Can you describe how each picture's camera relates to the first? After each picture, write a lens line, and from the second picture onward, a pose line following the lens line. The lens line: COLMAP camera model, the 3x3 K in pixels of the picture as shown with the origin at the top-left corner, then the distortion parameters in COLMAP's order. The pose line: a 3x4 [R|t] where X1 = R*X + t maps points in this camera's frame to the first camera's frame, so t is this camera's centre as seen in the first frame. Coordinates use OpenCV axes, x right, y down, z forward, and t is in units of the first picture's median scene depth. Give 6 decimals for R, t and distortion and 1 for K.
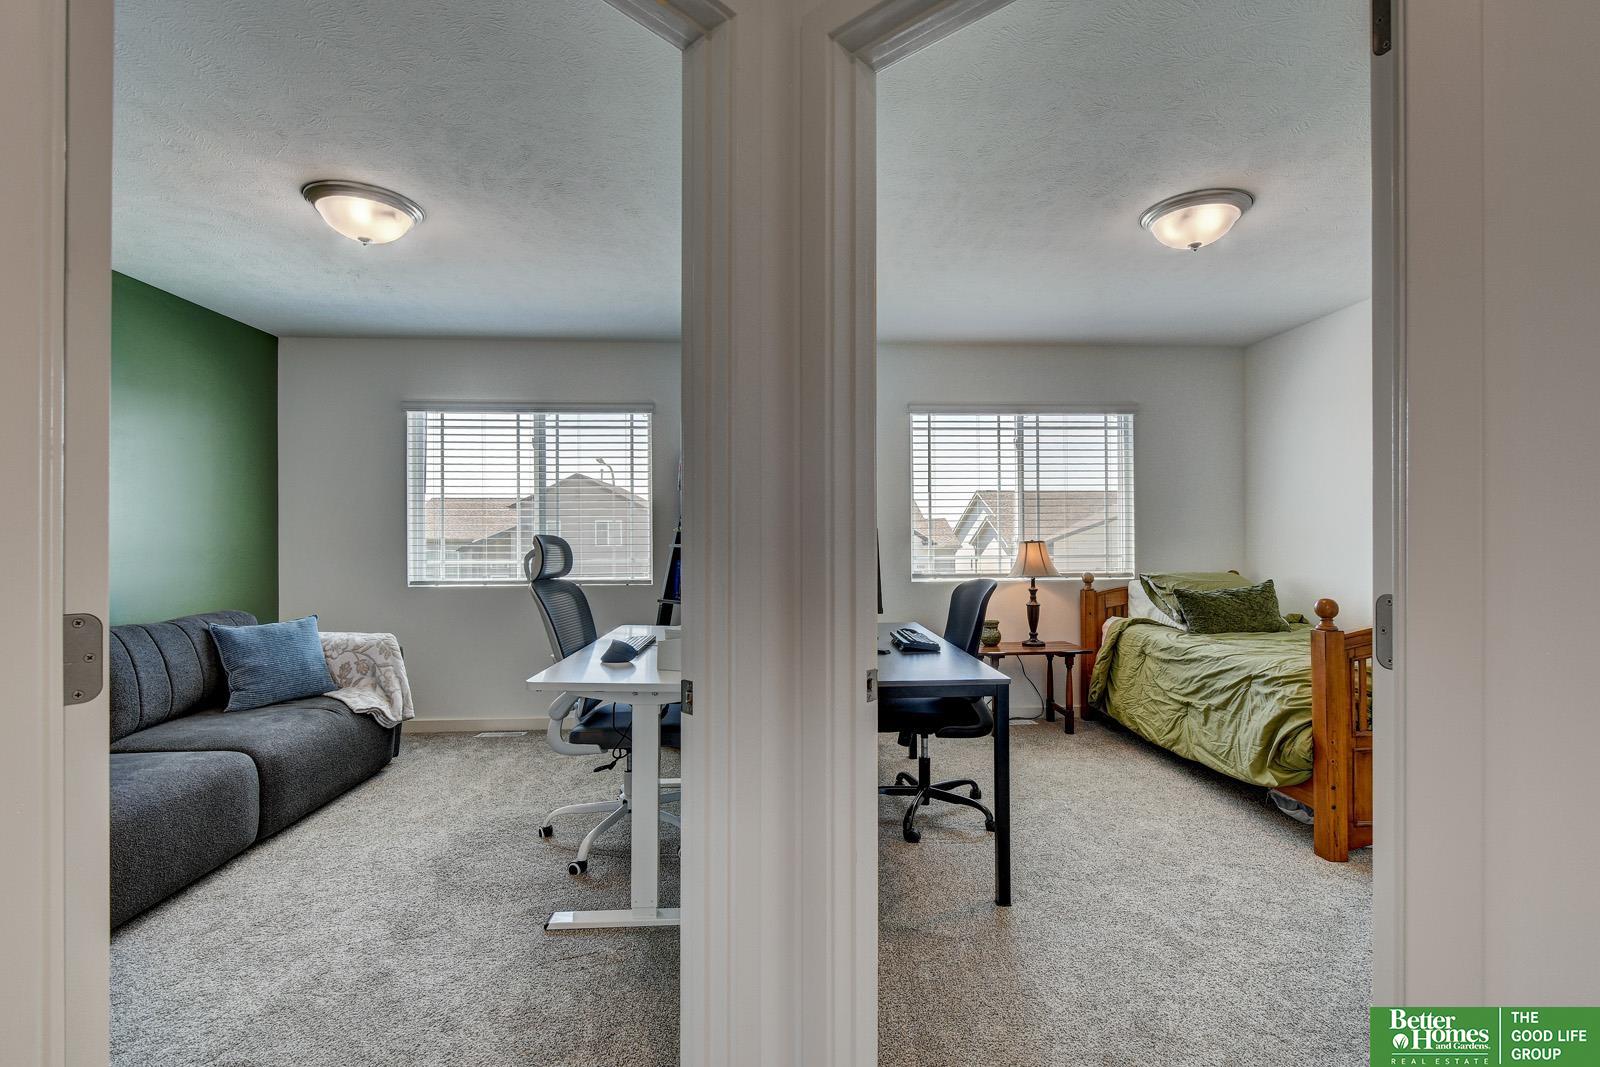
lens RADIAL K [[728.1, 0, 819.1], [0, 728.1, 531.5], [0, 0, 1]] dist [0.008997, -0.008738]
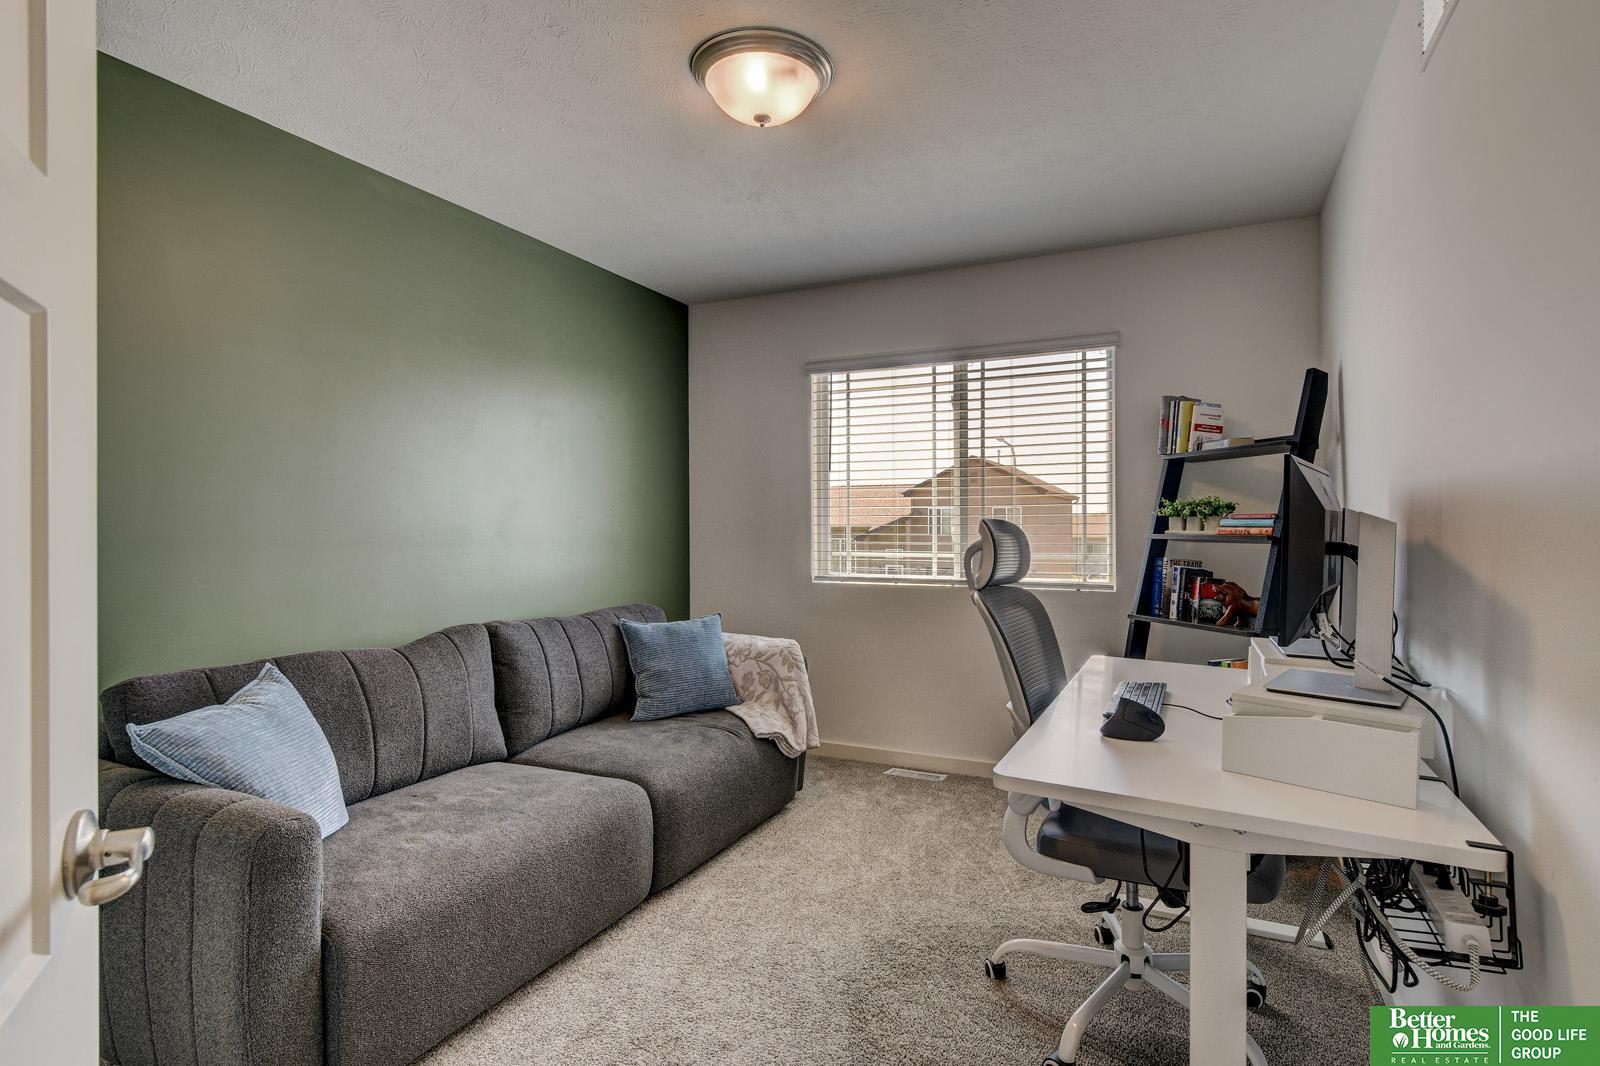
lens RADIAL K [[816.8, 0, 802.6], [0, 816.8, 533.9], [0, 0, 1]] dist [-0.002795, -0.002897]
pose [[0.865783, 0.006609, -0.500377, -0.140158], [0.001791, 0.999865, 0.016304, 0.005849], [0.500417, -0.015012, 0.865654, 0.247294]]
